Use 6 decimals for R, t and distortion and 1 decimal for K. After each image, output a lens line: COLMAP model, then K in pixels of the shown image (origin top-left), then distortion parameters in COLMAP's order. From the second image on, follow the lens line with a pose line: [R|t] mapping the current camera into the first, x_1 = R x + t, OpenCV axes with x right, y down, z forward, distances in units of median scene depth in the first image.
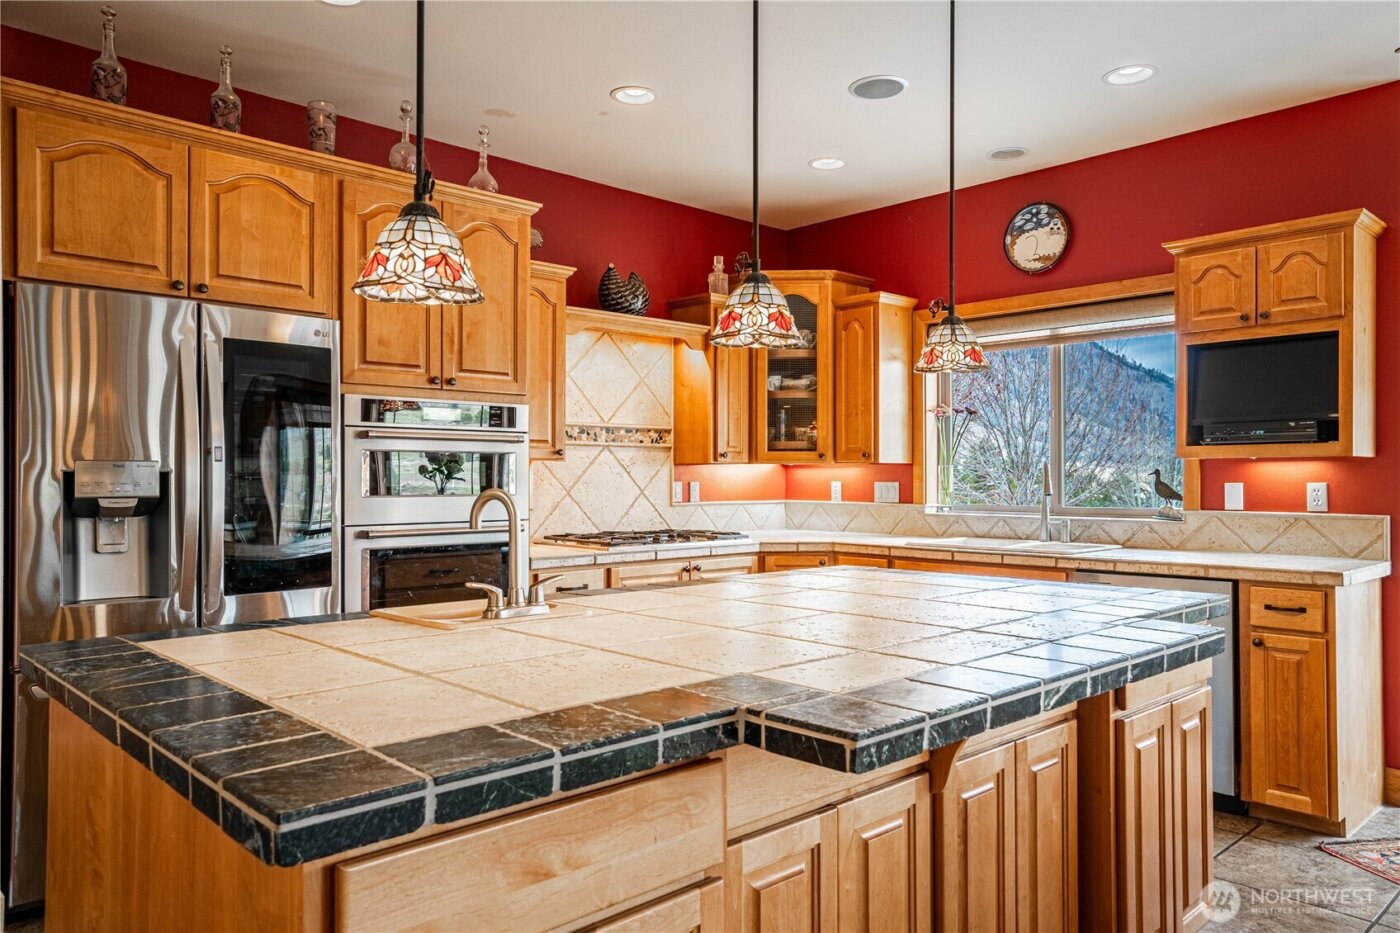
lens RADIAL K [[1005.7, 0, 715.2], [0, 1005.7, 461.7], [0, 0, 1]] dist [-0.009502, 0.010237]
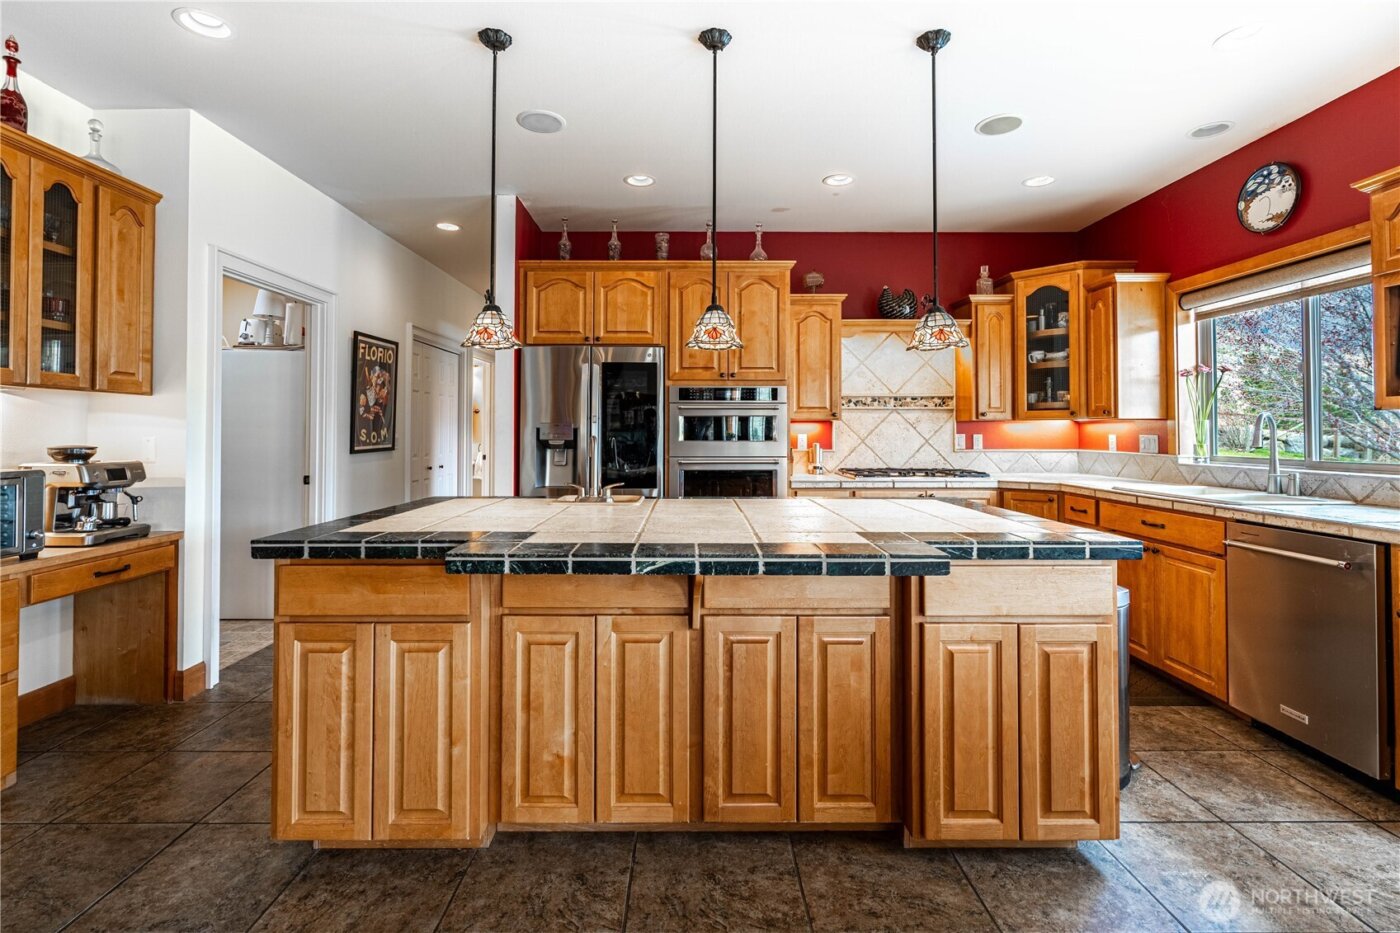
lens RADIAL K [[685.5, 0, 707.0], [0, 685.5, 415.2], [0, 0, 1]] dist [-0.048197, 0.015663]
pose [[0.698166, -0.016850, -0.715737, 0.416420], [0.010039, 0.999855, -0.013747, 0.003516], [0.715865, 0.002413, 0.698234, 0.113979]]
